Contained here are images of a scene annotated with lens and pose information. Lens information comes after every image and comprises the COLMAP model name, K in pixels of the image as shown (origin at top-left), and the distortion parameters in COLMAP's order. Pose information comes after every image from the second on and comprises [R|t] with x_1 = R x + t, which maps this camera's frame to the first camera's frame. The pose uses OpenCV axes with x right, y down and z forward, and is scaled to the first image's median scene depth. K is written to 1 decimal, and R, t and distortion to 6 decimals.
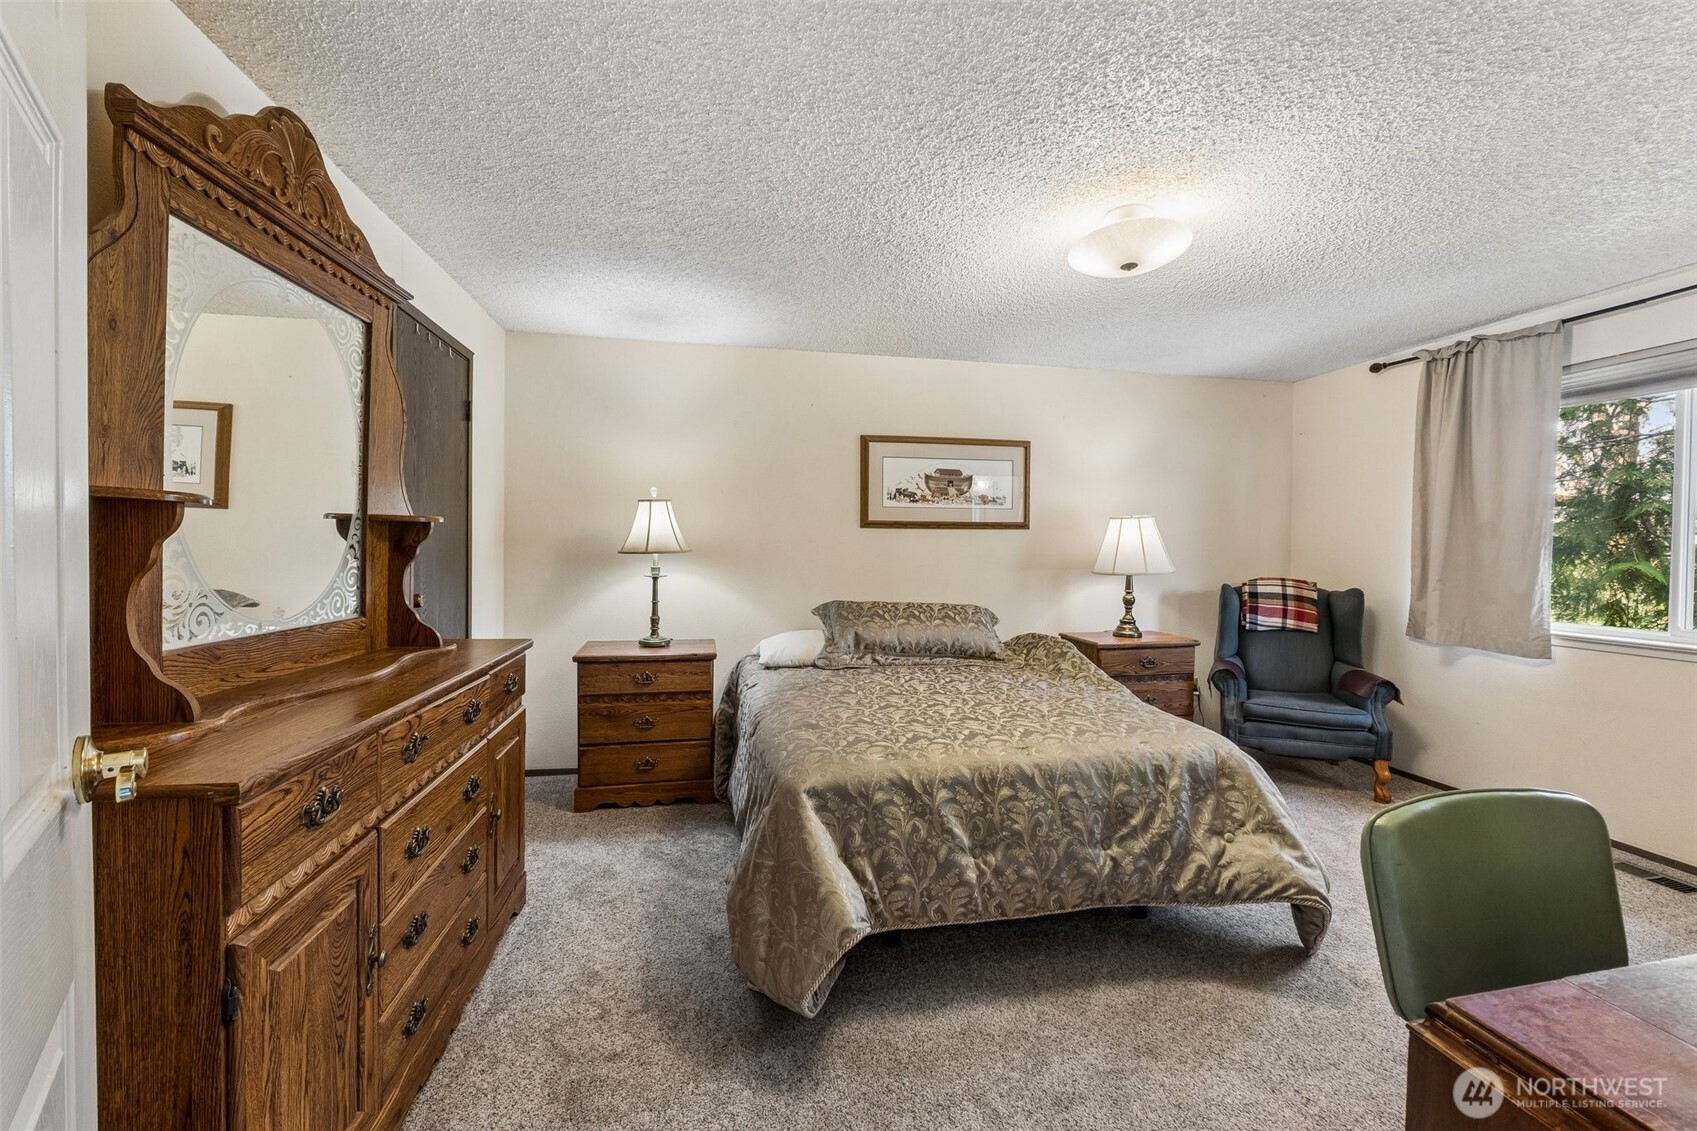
lens RADIAL K [[705.2, 0, 862.0], [0, 705.2, 561.7], [0, 0, 1]] dist [-0.001114, -0.006557]
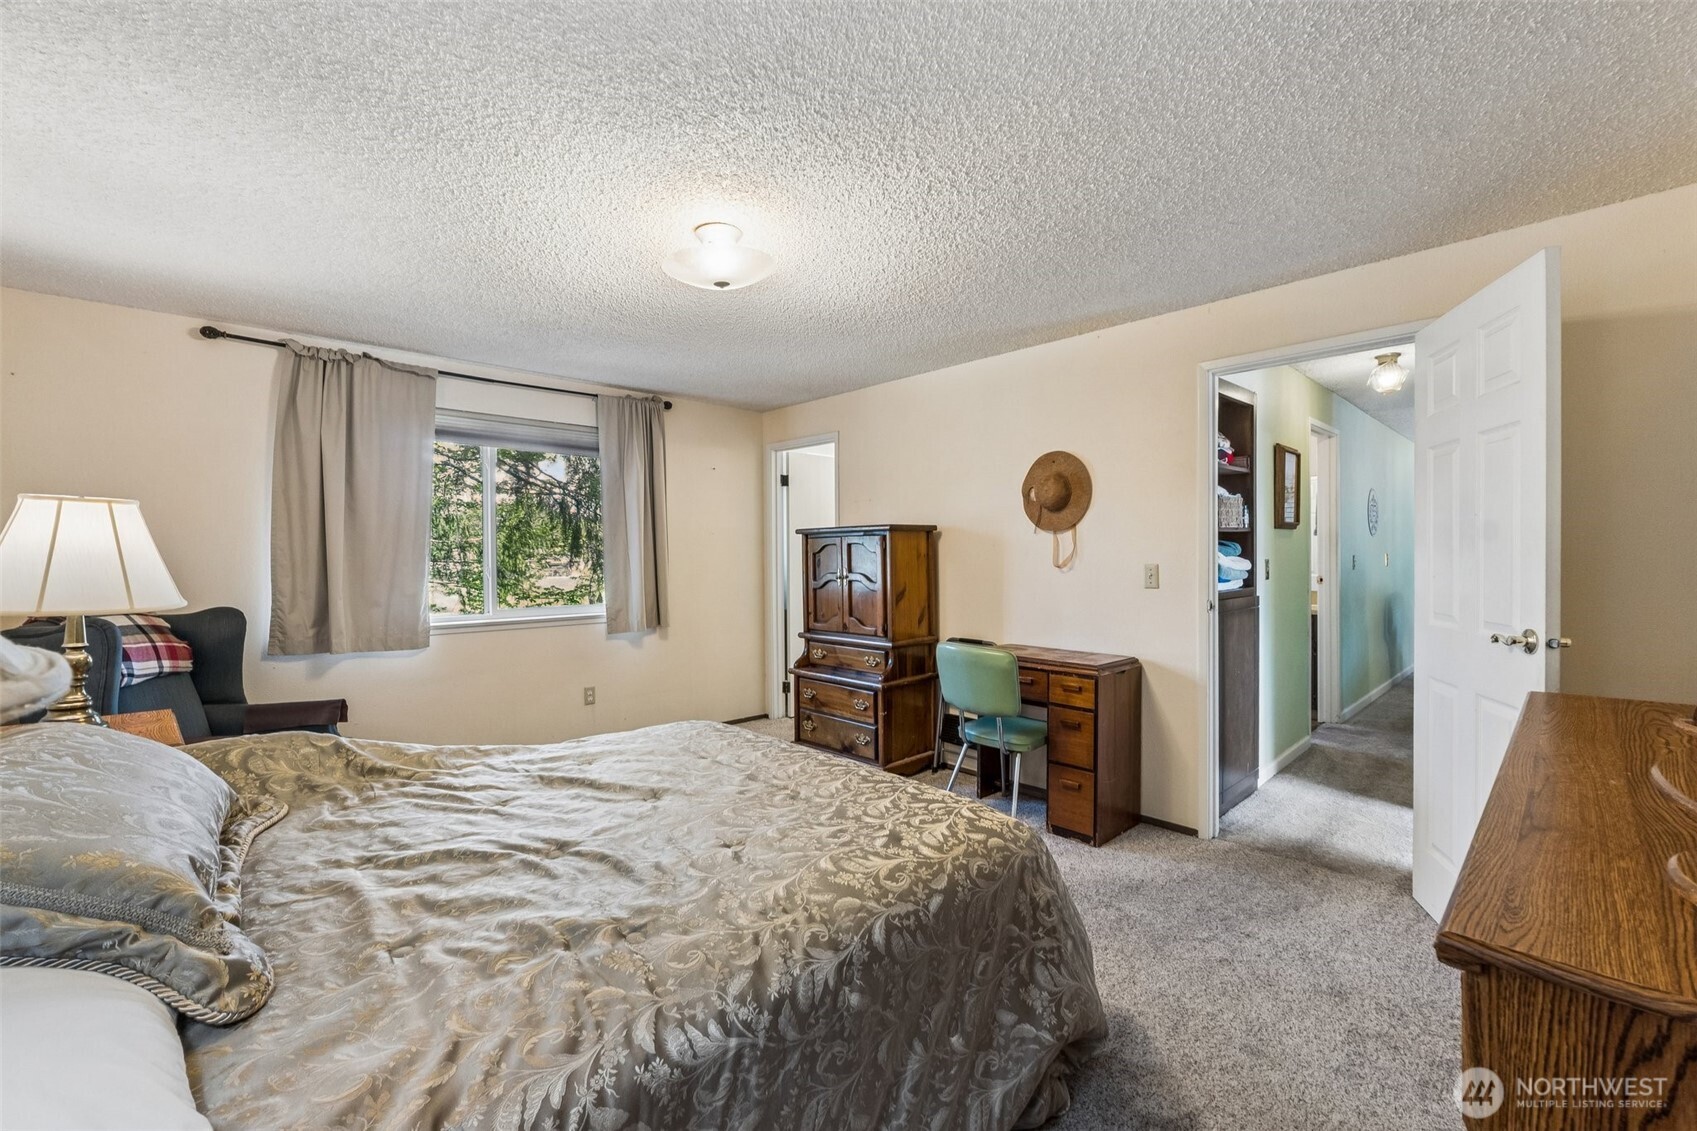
lens RADIAL K [[705.2, 0, 862.0], [0, 705.2, 561.7], [0, 0, 1]] dist [-0.001114, -0.006557]
pose [[-0.565475, -0.012446, 0.824672, -0.381770], [0.021021, 0.999344, 0.029496, -0.022576], [-0.824498, 0.034015, -0.564842, 0.907196]]
